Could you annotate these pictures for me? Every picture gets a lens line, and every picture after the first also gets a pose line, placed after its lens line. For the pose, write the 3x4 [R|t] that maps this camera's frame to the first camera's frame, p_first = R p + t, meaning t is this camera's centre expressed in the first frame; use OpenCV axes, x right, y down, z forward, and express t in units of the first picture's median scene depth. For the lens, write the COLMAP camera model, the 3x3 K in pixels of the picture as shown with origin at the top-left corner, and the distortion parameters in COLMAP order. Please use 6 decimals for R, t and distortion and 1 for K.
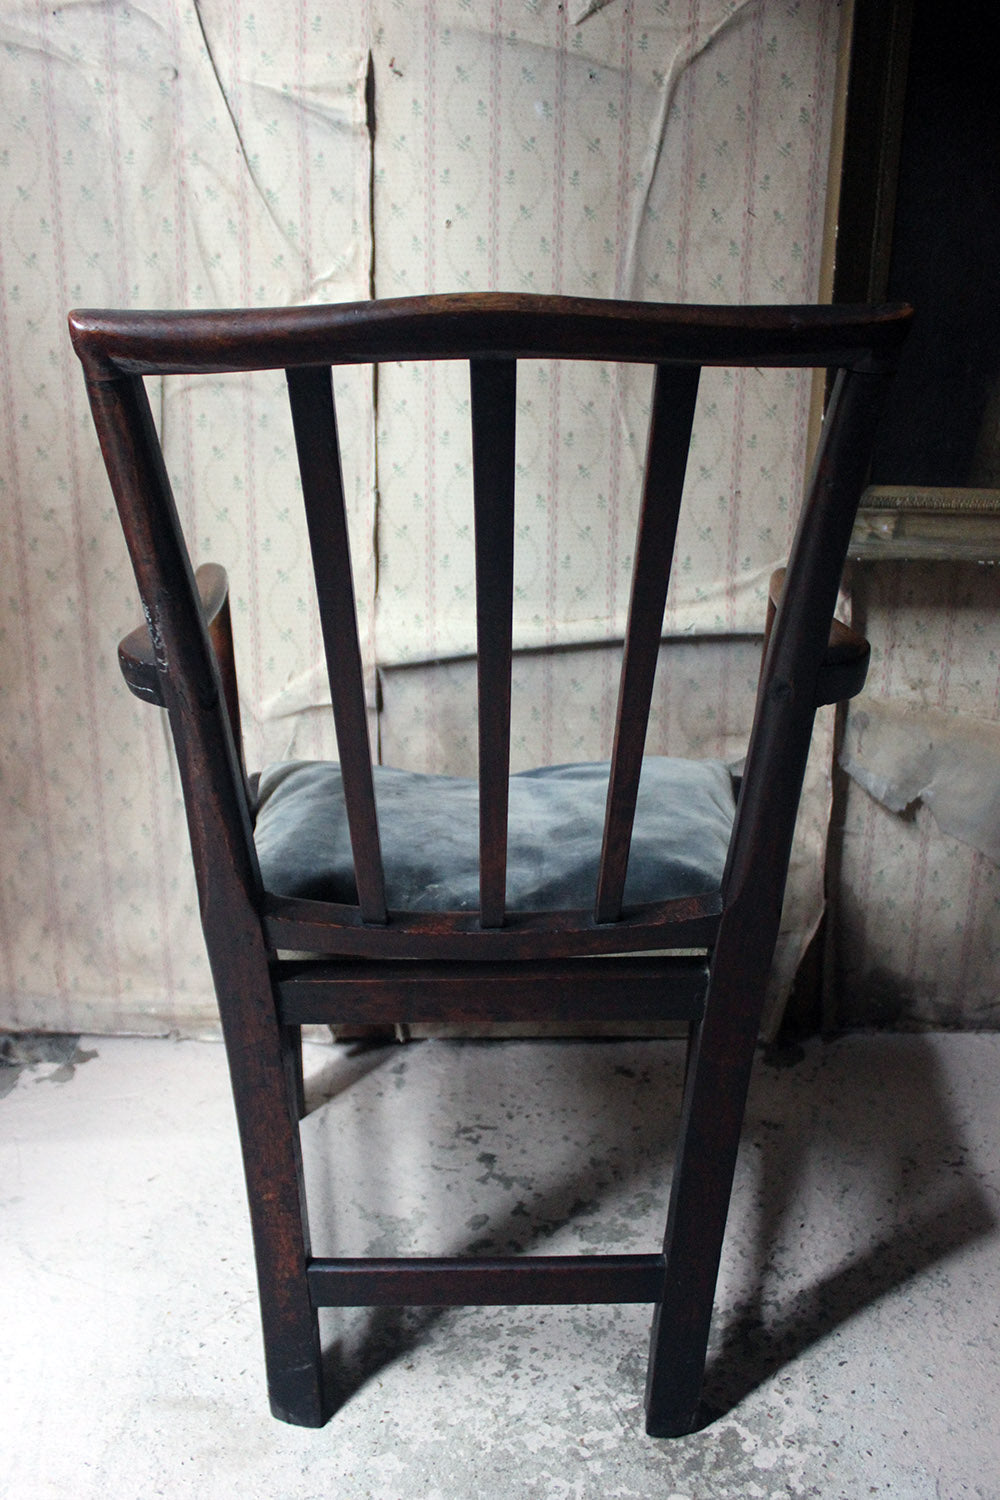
lens RADIAL K [[1343.0, 0, 488.1], [0, 1343.0, 748.2], [0, 0, 1]] dist [-0.149698, 0.140266]
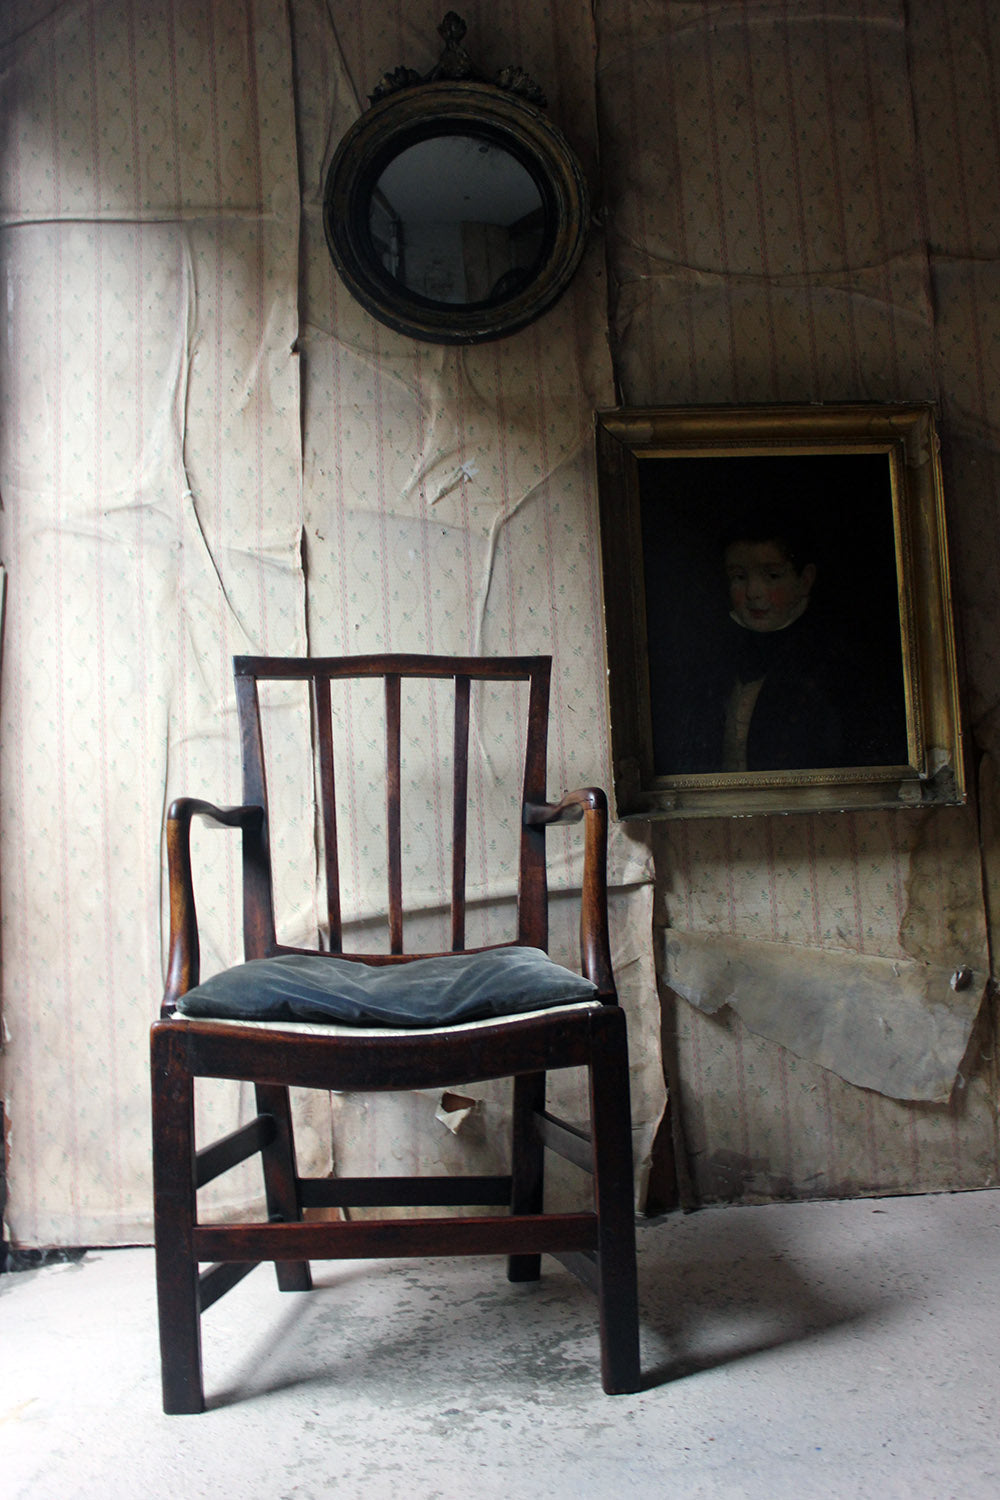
lens RADIAL K [[1432.7, 0, 483.3], [0, 1432.7, 759.2], [0, 0, 1]] dist [-0.140557, 0.145491]
pose [[0.998015, -0.056961, 0.026862, 0.063225], [0.062924, 0.919416, -0.388220, 0.398318], [-0.002583, 0.389140, 0.921175, -0.472256]]
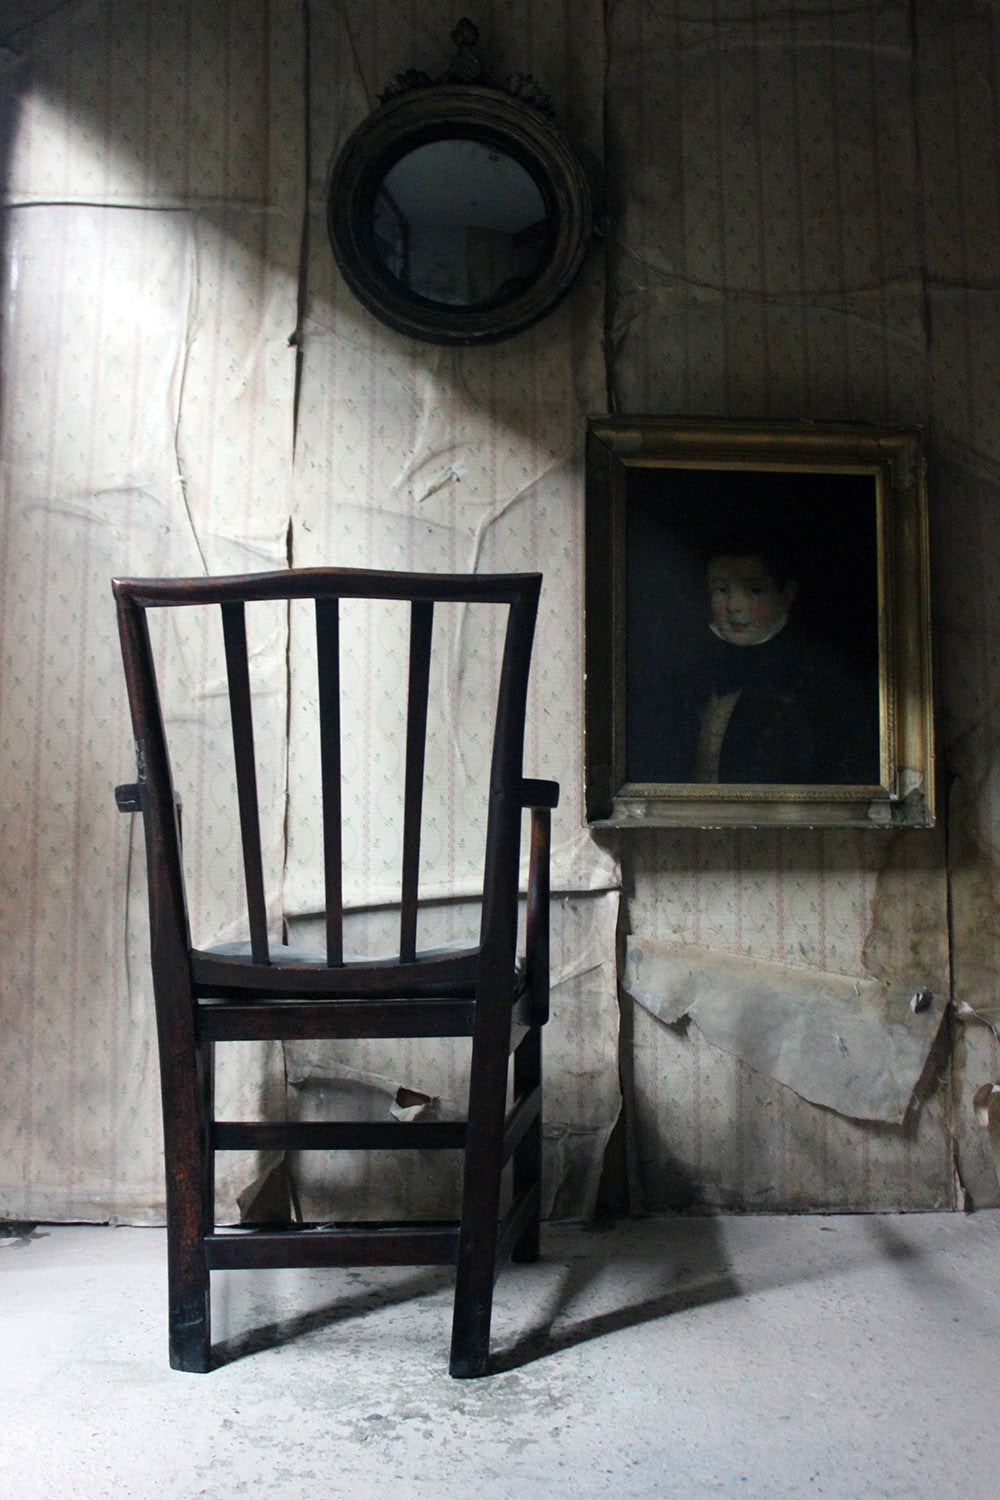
lens RADIAL K [[1365.2, 0, 487.7], [0, 1365.2, 755.7], [0, 0, 1]] dist [-0.145744, 0.140899]
pose [[0.999572, -0.004803, 0.028857, 0.098074], [0.015790, 0.918978, -0.393992, 0.377835], [-0.024627, 0.394279, 0.918661, -0.403004]]
